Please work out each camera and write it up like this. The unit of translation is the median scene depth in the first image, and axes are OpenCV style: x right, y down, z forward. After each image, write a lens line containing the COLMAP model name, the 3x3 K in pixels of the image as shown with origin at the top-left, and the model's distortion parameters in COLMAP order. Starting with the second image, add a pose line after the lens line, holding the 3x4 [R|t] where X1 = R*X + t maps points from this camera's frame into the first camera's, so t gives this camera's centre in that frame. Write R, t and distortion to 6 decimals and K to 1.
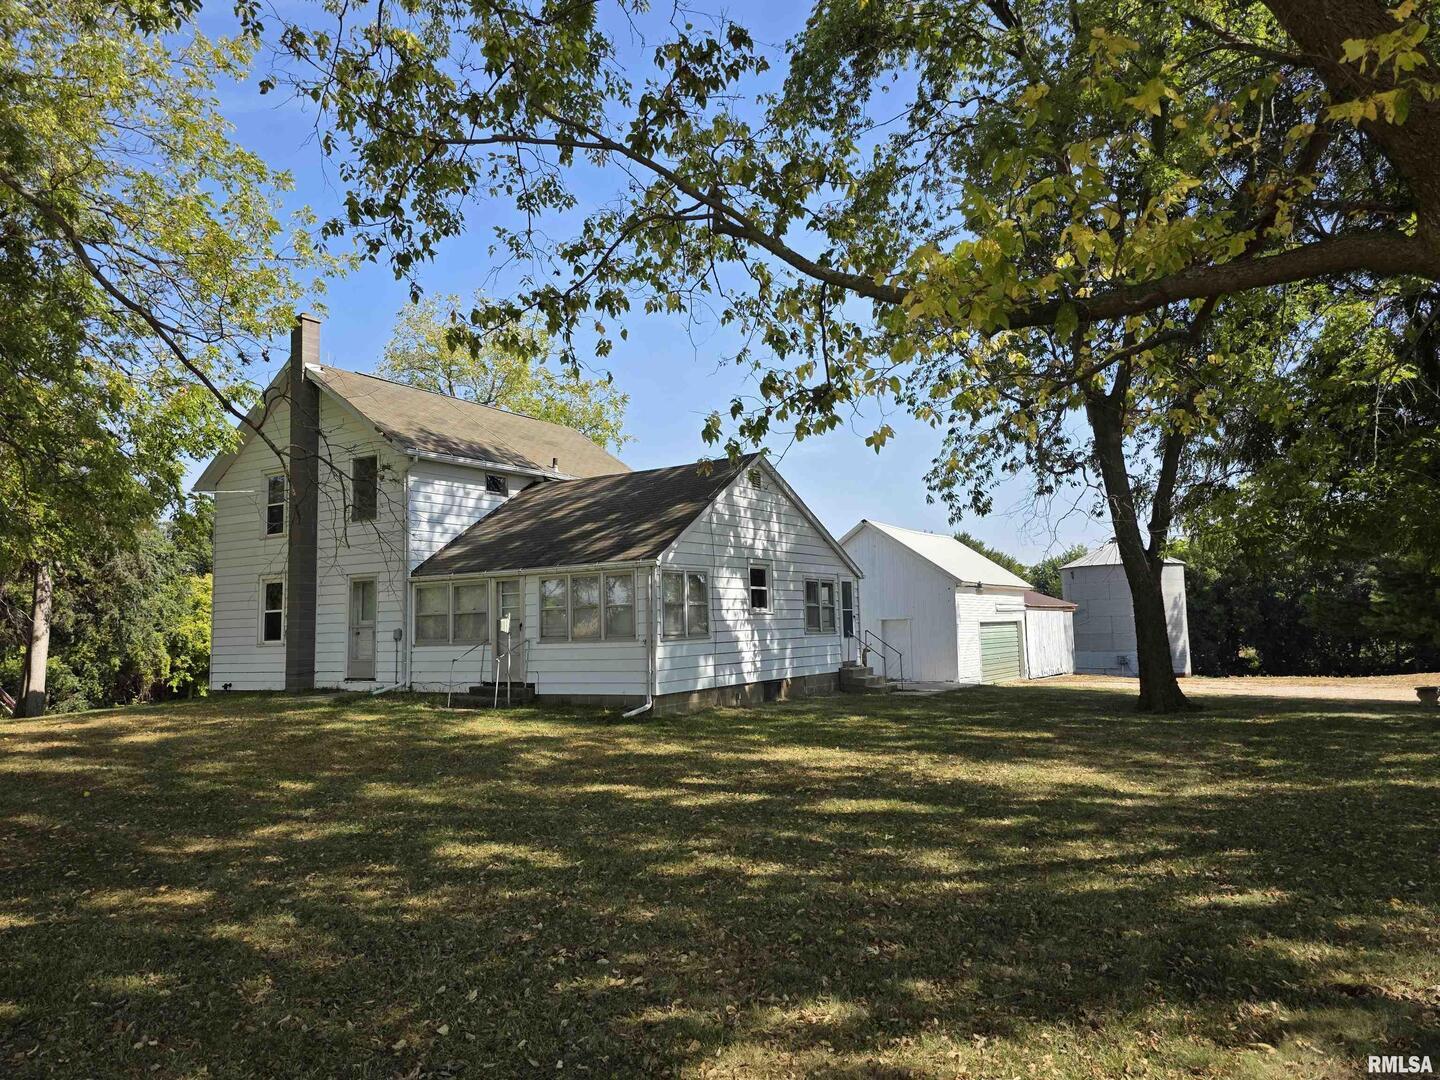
lens RADIAL K [[942.0, 0, 691.3], [0, 942.0, 537.5], [0, 0, 1]] dist [0.029926, -0.002503]
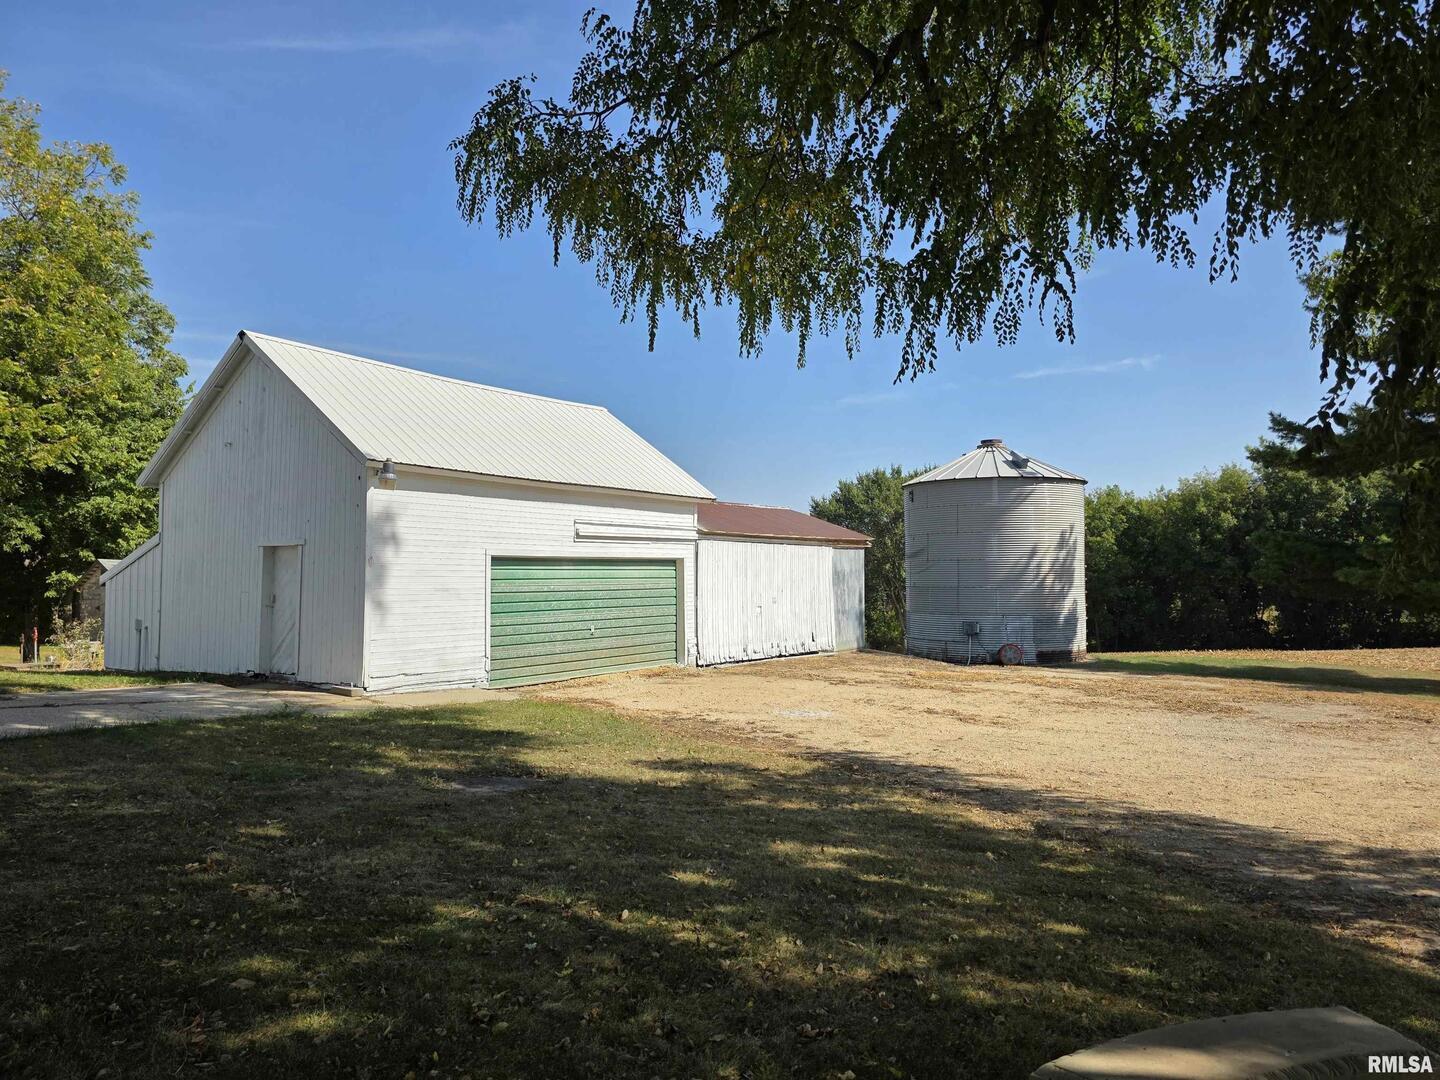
lens RADIAL K [[938.0, 0, 720.0], [0, 938.0, 540.0], [0, 0, 1]] dist [0.035989, -0.000174]
pose [[0.999404, 0.024342, -0.024475, 0.665700], [-0.022766, 0.997770, 0.062735, 0.075319], [0.025948, -0.062141, 0.997730, 0.822106]]
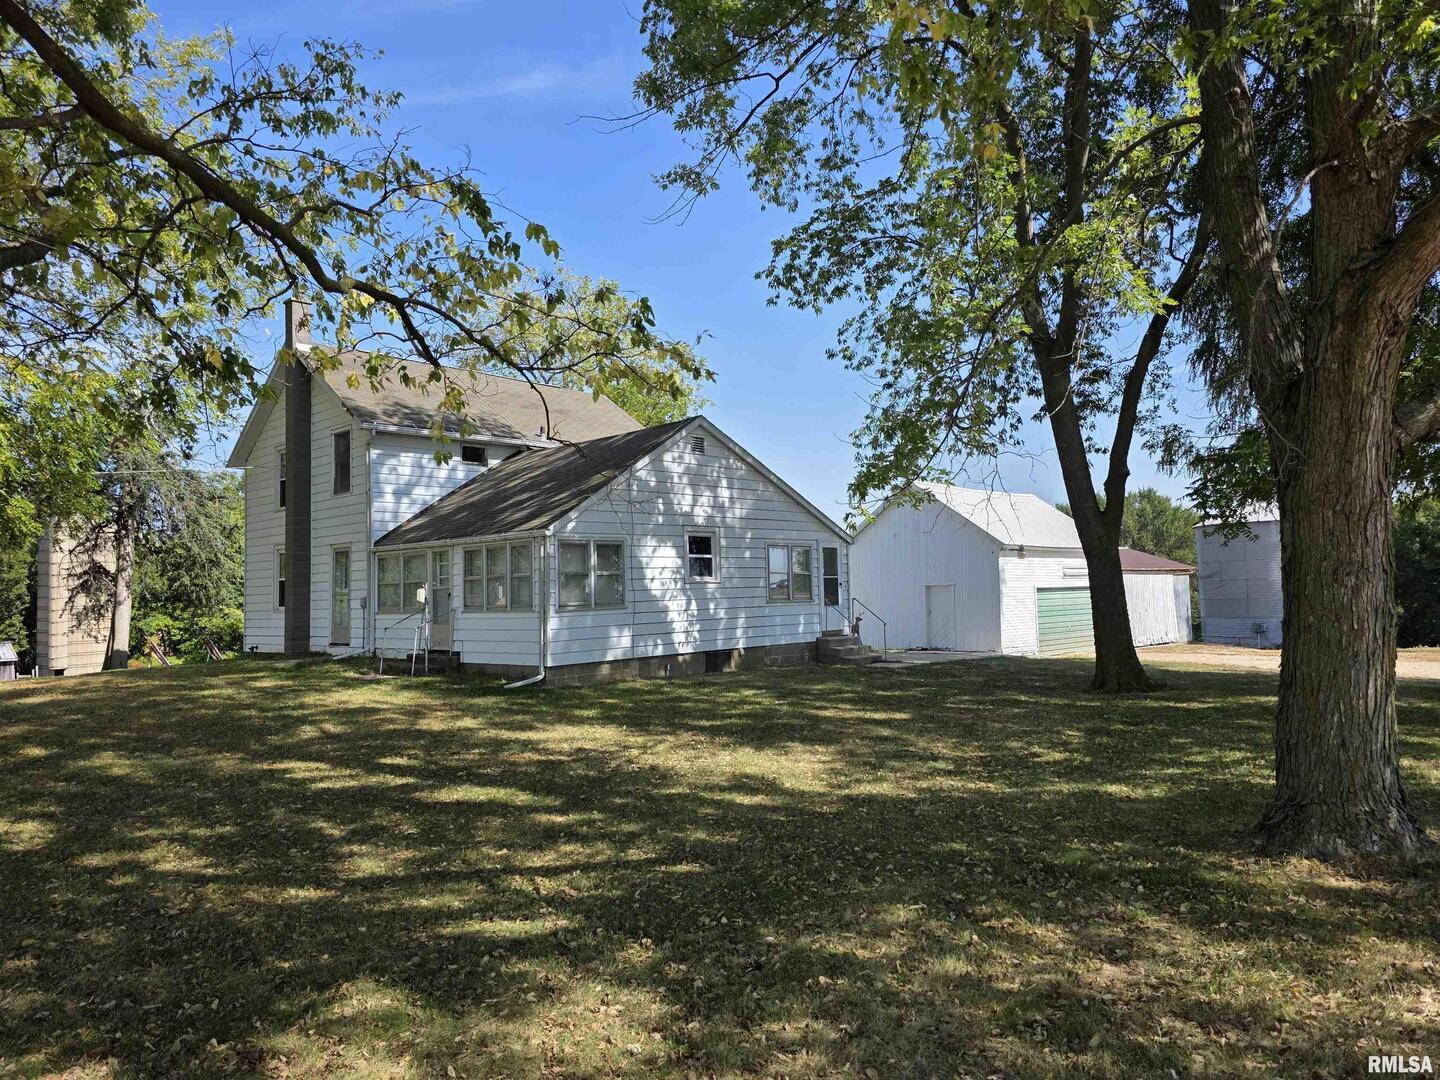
lens RADIAL K [[938.0, 0, 720.0], [0, 938.0, 540.0], [0, 0, 1]] dist [0.035989, -0.000174]
pose [[0.983533, -0.008714, -0.180520, 0.259663], [0.016729, 0.998938, 0.042921, -0.004046], [0.179954, -0.045234, 0.982634, 0.053741]]
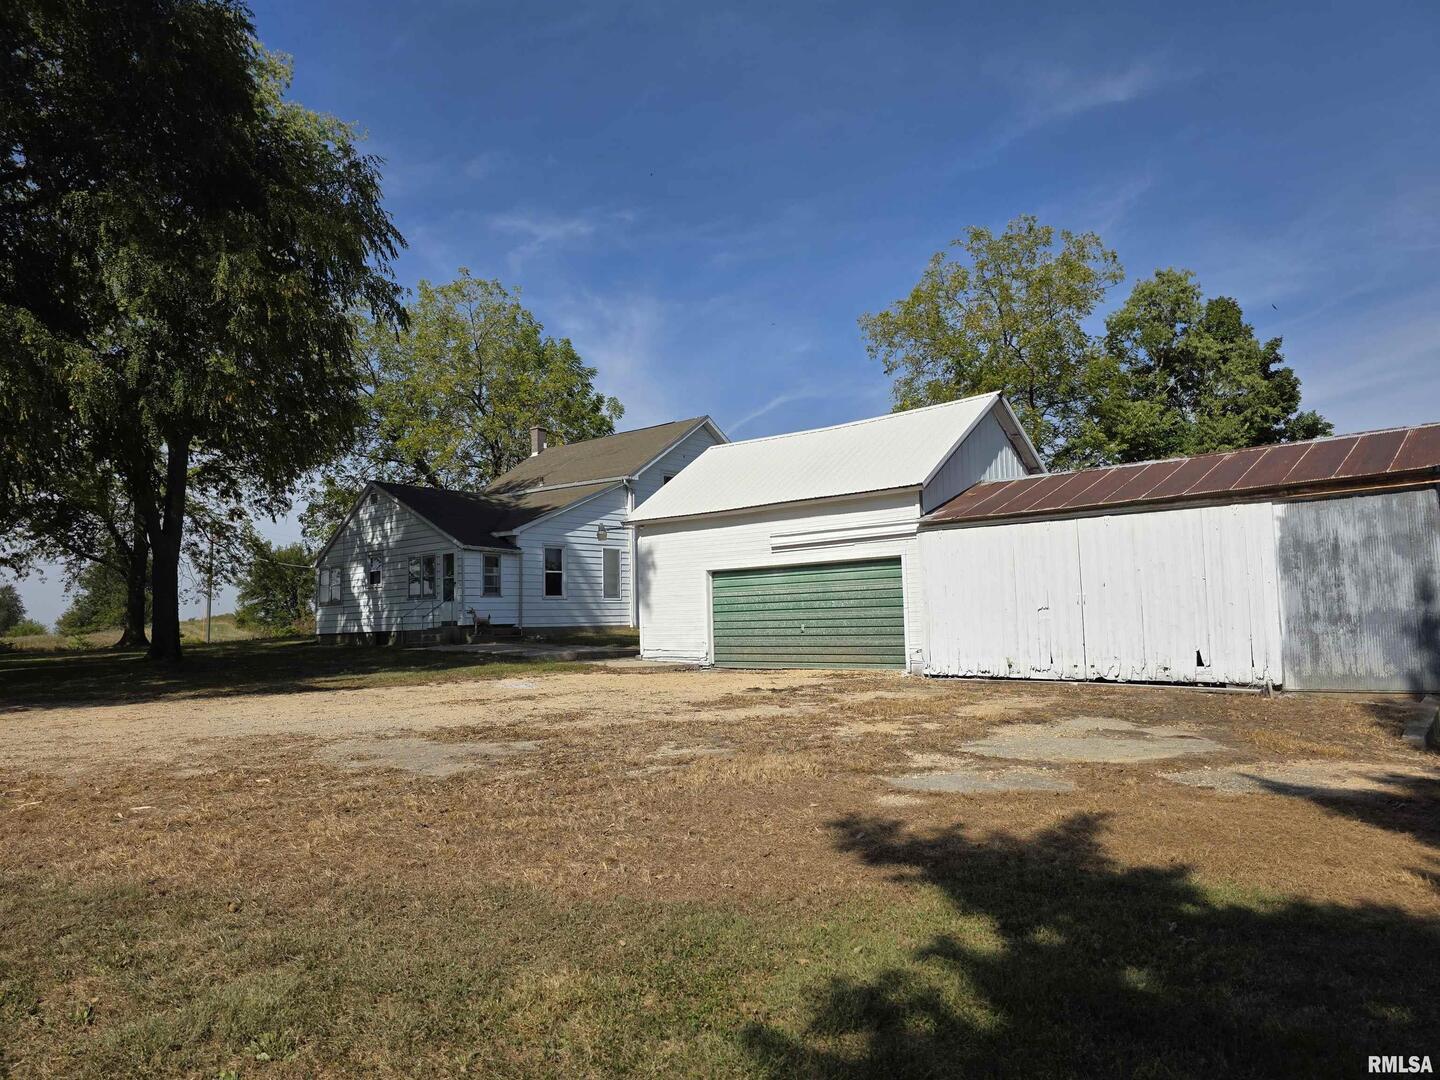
lens RADIAL K [[938.0, 0, 720.0], [0, 938.0, 540.0], [0, 0, 1]] dist [0.035989, -0.000174]
pose [[-0.119866, -0.055406, -0.991243, 1.461981], [0.126625, 0.989434, -0.070617, 0.176870], [0.984682, -0.133981, -0.111584, 1.670231]]
